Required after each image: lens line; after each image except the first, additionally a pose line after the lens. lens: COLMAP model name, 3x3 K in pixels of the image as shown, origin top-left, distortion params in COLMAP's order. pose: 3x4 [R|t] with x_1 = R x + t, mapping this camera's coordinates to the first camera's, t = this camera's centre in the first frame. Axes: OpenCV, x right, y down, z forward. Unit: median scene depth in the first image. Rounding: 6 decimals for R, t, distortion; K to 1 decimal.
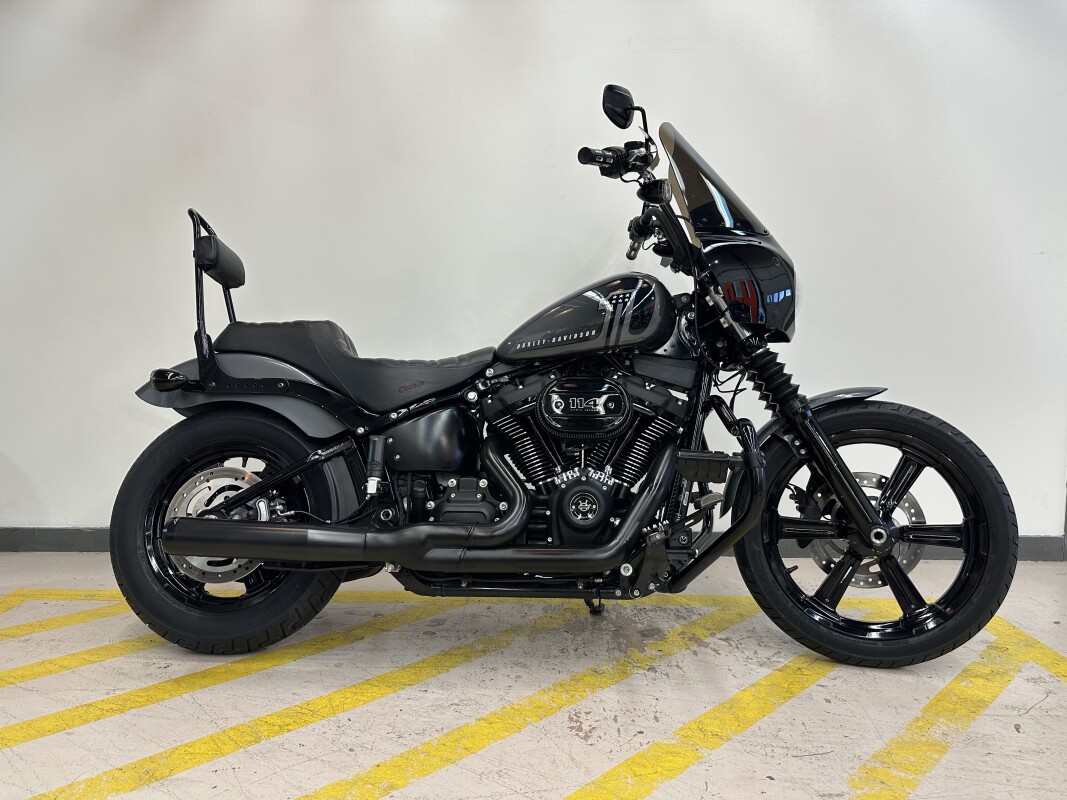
lens RADIAL K [[748.5, 0, 534.3], [0, 748.5, 404.7], [0, 0, 1]] dist [0.047204, -0.065382]
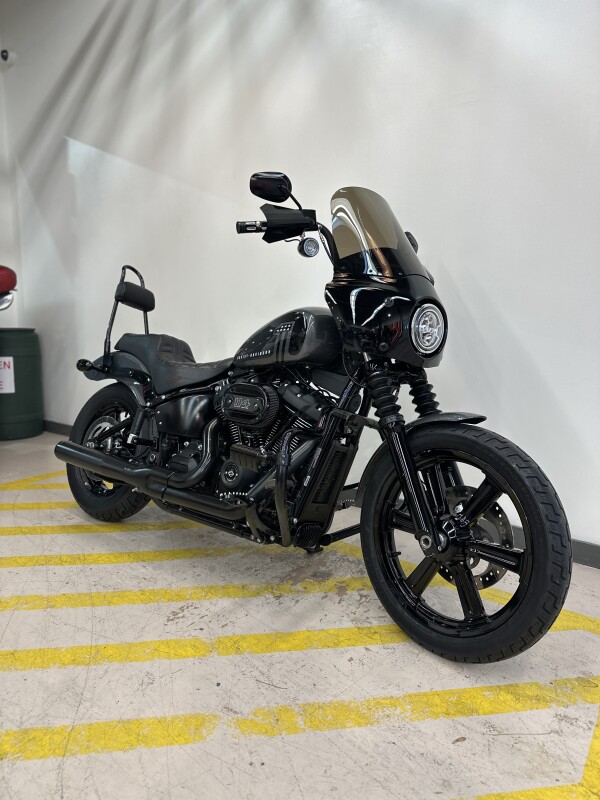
lens RADIAL K [[561.7, 0, 300.0], [0, 561.7, 400.0], [0, 0, 1]] dist [0.050780, -0.077679]
pose [[0.821943, 0.102831, -0.560210, 0.716426], [-0.071111, 0.994399, 0.078195, -0.092446], [0.565113, -0.024435, 0.824651, 0.167627]]
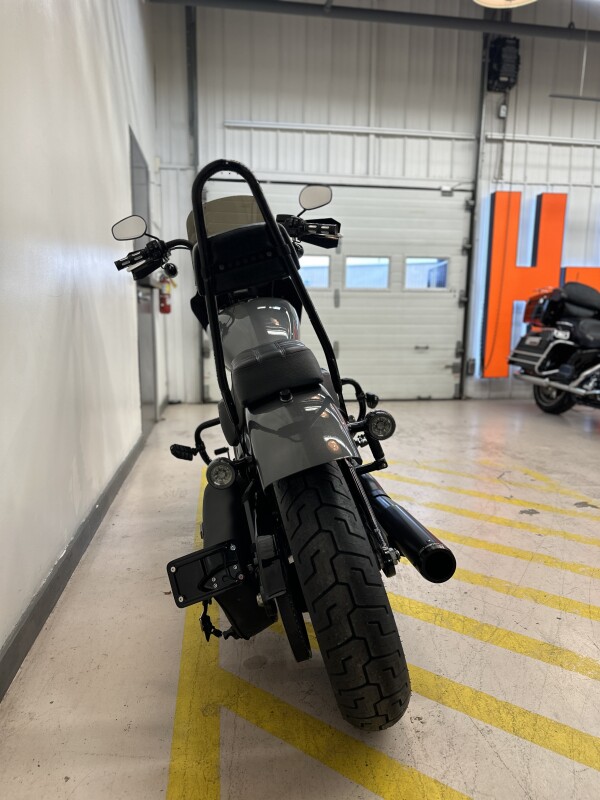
lens RADIAL K [[561.7, 0, 300.0], [0, 561.7, 400.0], [0, 0, 1]] dist [0.050780, -0.077679]
pose [[-0.160909, -0.153058, 0.975029, -1.063618], [0.074384, 0.983212, 0.166618, -0.165684], [-0.984162, 0.099337, -0.146822, 1.180640]]
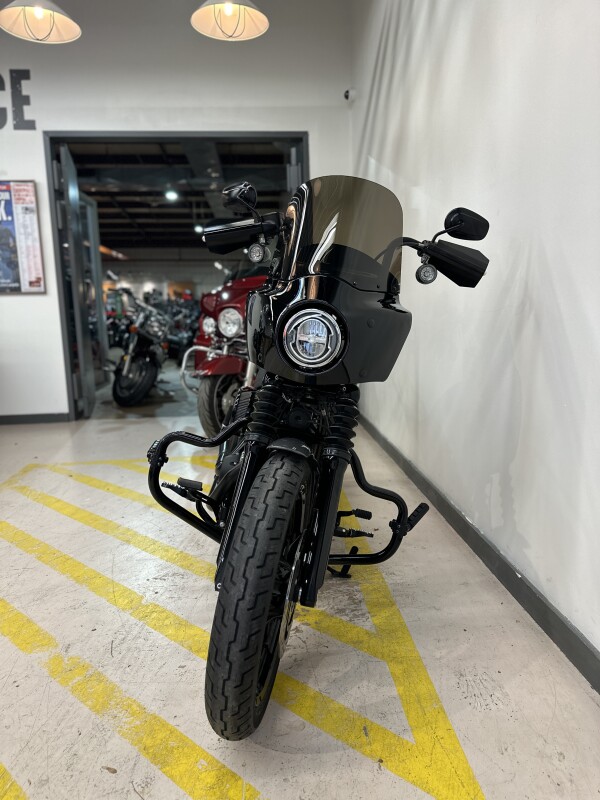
lens RADIAL K [[561.7, 0, 300.0], [0, 561.7, 400.0], [0, 0, 1]] dist [0.050780, -0.077679]
pose [[0.089277, 0.156943, -0.983564, 1.134843], [-0.067036, 0.986215, 0.151281, -0.184041], [0.993748, 0.052429, 0.098568, 0.963866]]
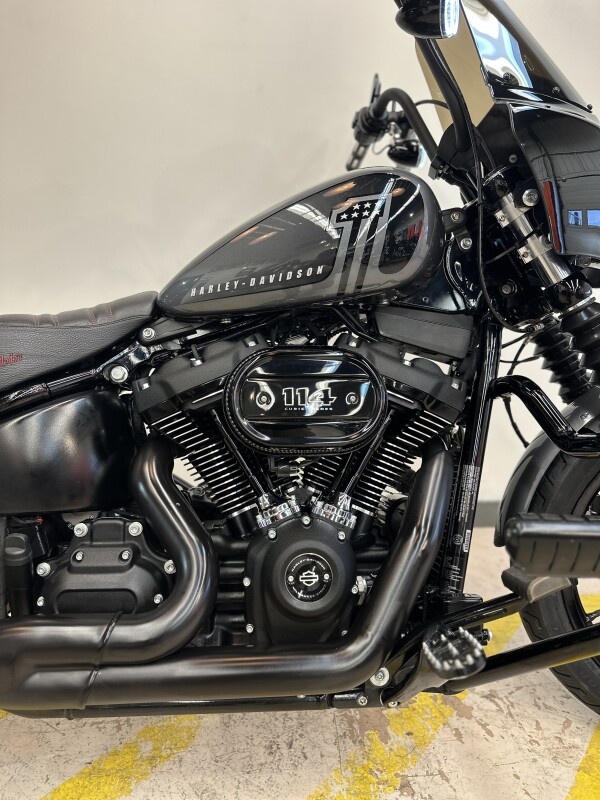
lens RADIAL K [[561.2, 0, 300.6], [0, 561.2, 405.5], [0, 0, 1]] dist [0.047204, -0.065382]
pose [[0.993646, -0.016577, 0.111325, 0.012761], [0.001412, 0.990853, 0.134940, -0.049826], [-0.112543, -0.133926, 0.984580, 0.548318]]
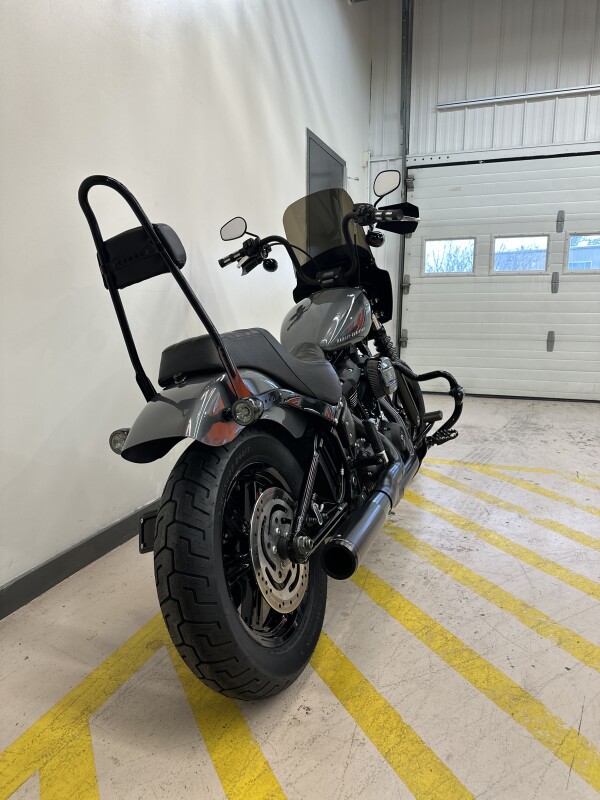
lens RADIAL K [[562.6, 0, 292.0], [0, 562.6, 398.3], [0, 0, 1]] dist [0.042950, -0.079080]
pose [[0.329137, -0.163173, 0.930077, -1.060299], [0.086193, 0.986036, 0.142488, -0.132065], [-0.940340, 0.033268, 0.338606, 0.749064]]
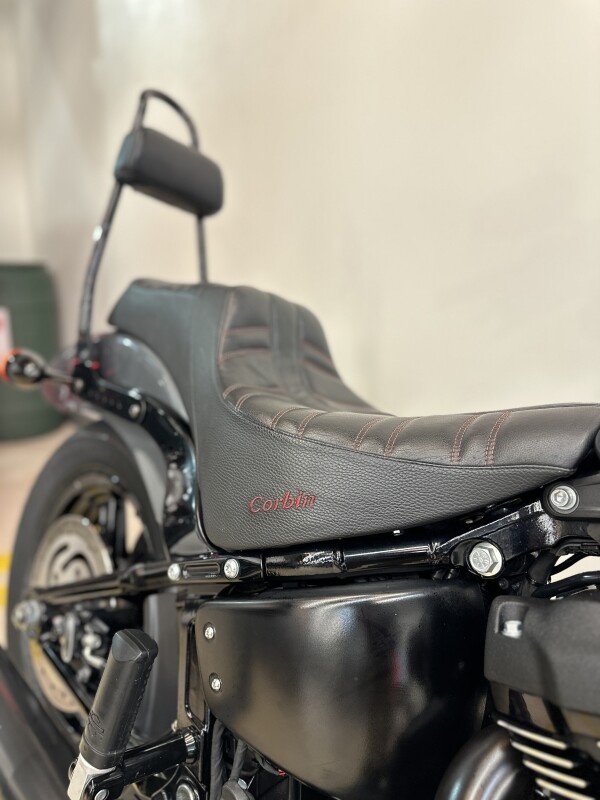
lens RADIAL K [[561.2, 0, 300.6], [0, 561.2, 405.5], [0, 0, 1]] dist [0.047204, -0.065382]
pose [[0.722761, 0.202609, -0.660731, 0.003852], [-0.092325, 0.975798, 0.198230, -0.119319], [0.684903, -0.082271, 0.723975, 0.815359]]
